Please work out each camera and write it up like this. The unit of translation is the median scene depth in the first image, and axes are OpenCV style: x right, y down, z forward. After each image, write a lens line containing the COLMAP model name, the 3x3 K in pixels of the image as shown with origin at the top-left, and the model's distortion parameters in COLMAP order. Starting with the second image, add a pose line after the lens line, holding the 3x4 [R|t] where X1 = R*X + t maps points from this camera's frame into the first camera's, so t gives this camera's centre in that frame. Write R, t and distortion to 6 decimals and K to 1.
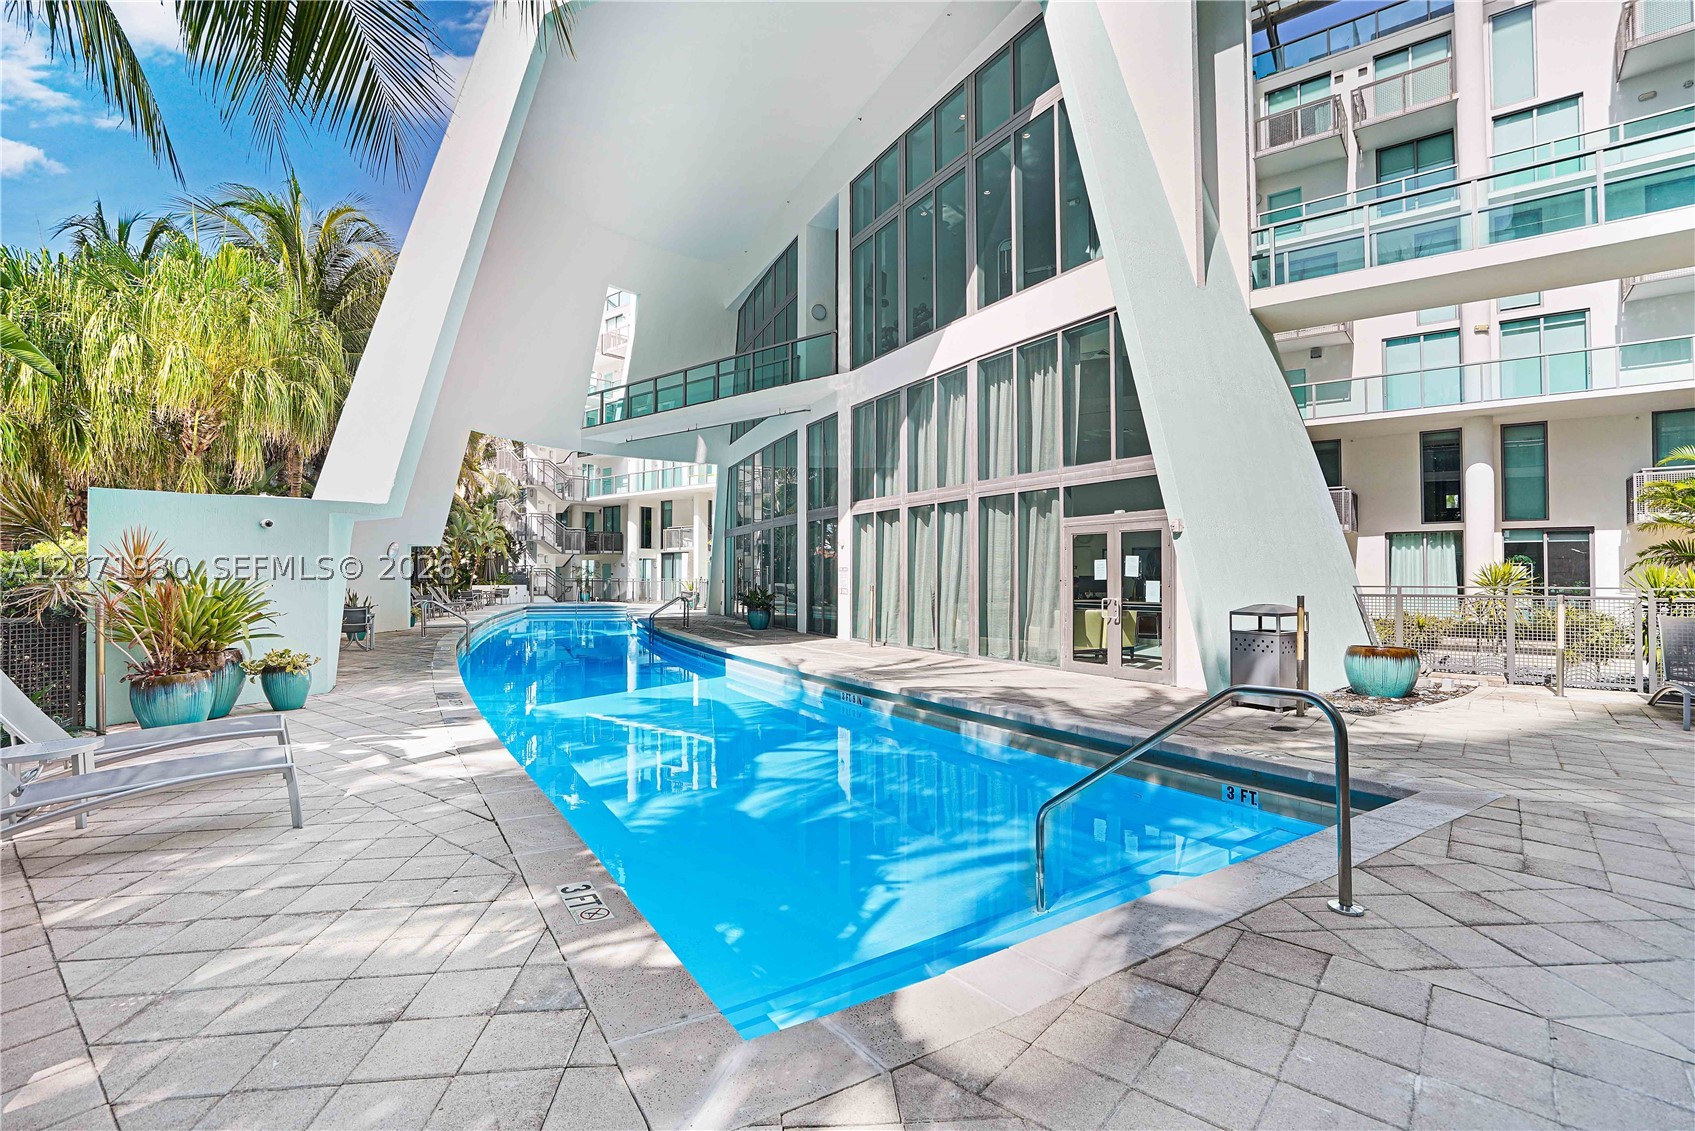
lens RADIAL K [[803.6, 0, 834.7], [0, 803.6, 556.1], [0, 0, 1]] dist [-0.010404, 0.000446]
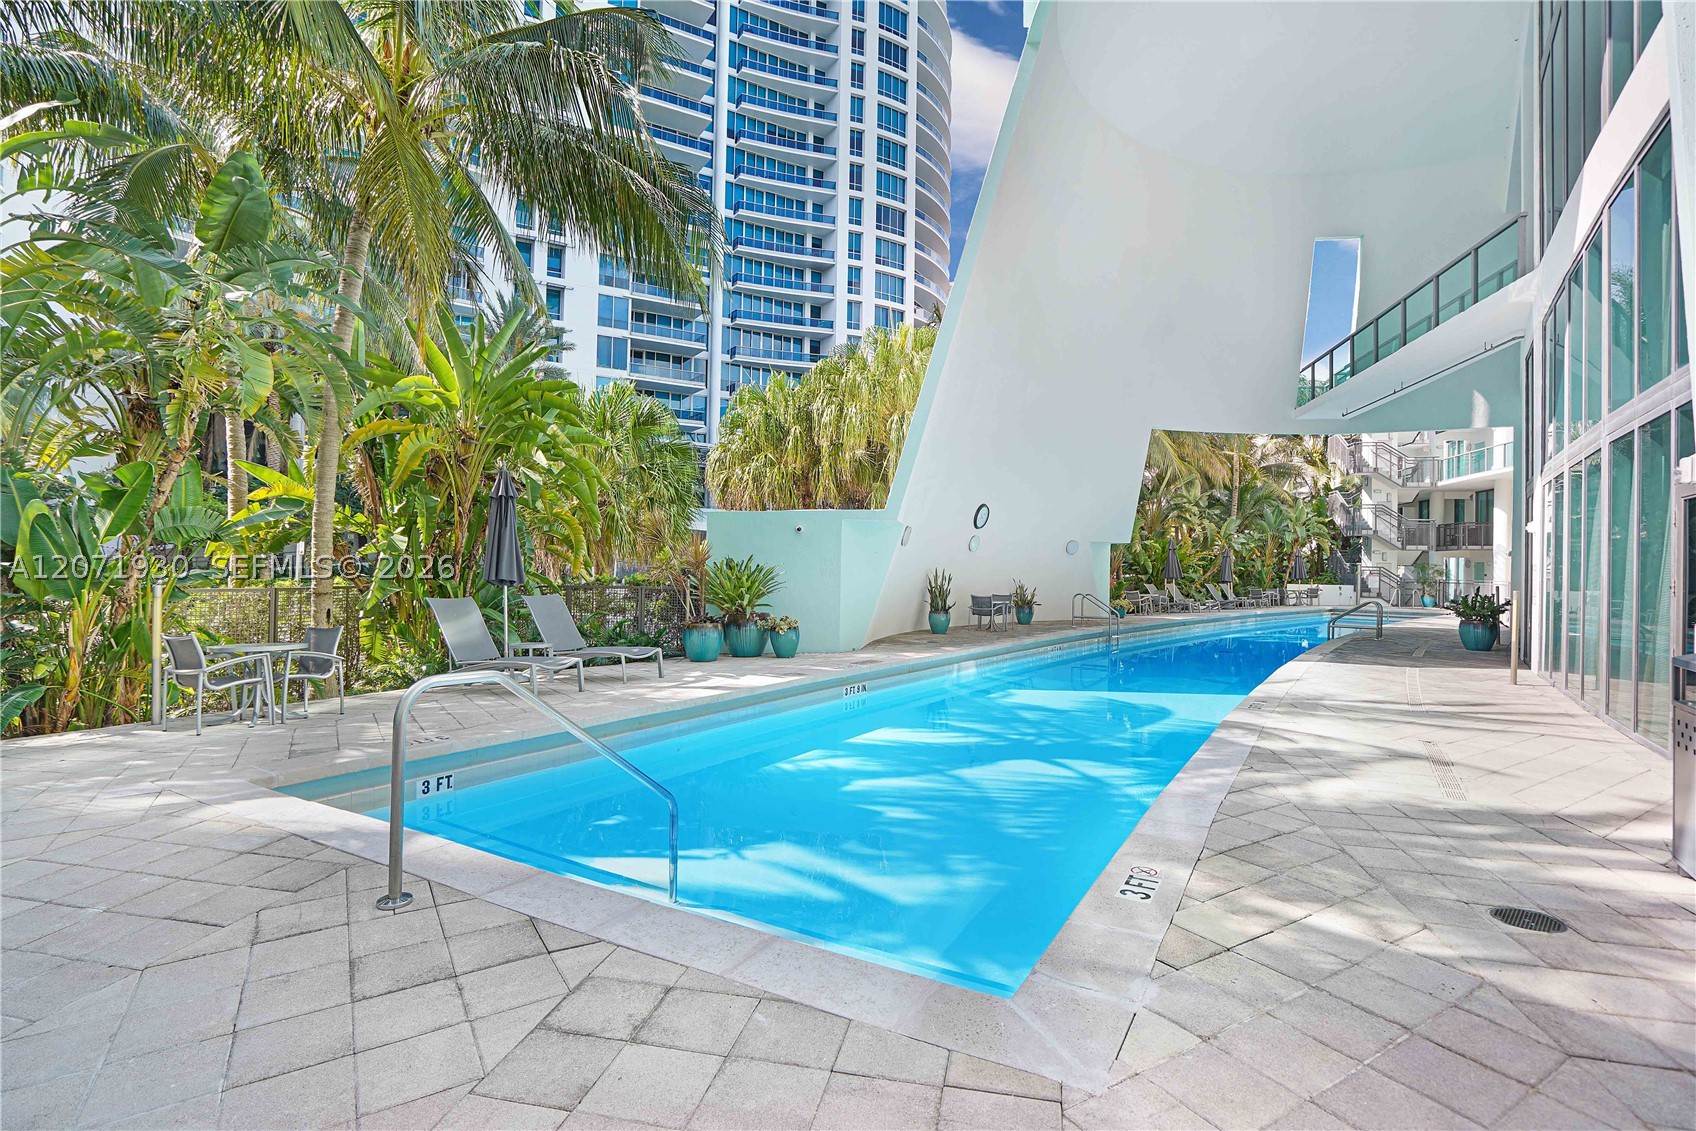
lens RADIAL K [[804.1, 0, 834.6], [0, 804.1, 562.4], [0, 0, 1]] dist [-0.010404, 0.000446]
pose [[0.449660, 0.010326, -0.893140, 0.970283], [-0.001521, 0.999941, 0.010795, 0.011312], [0.893199, -0.003496, 0.449649, 0.580951]]
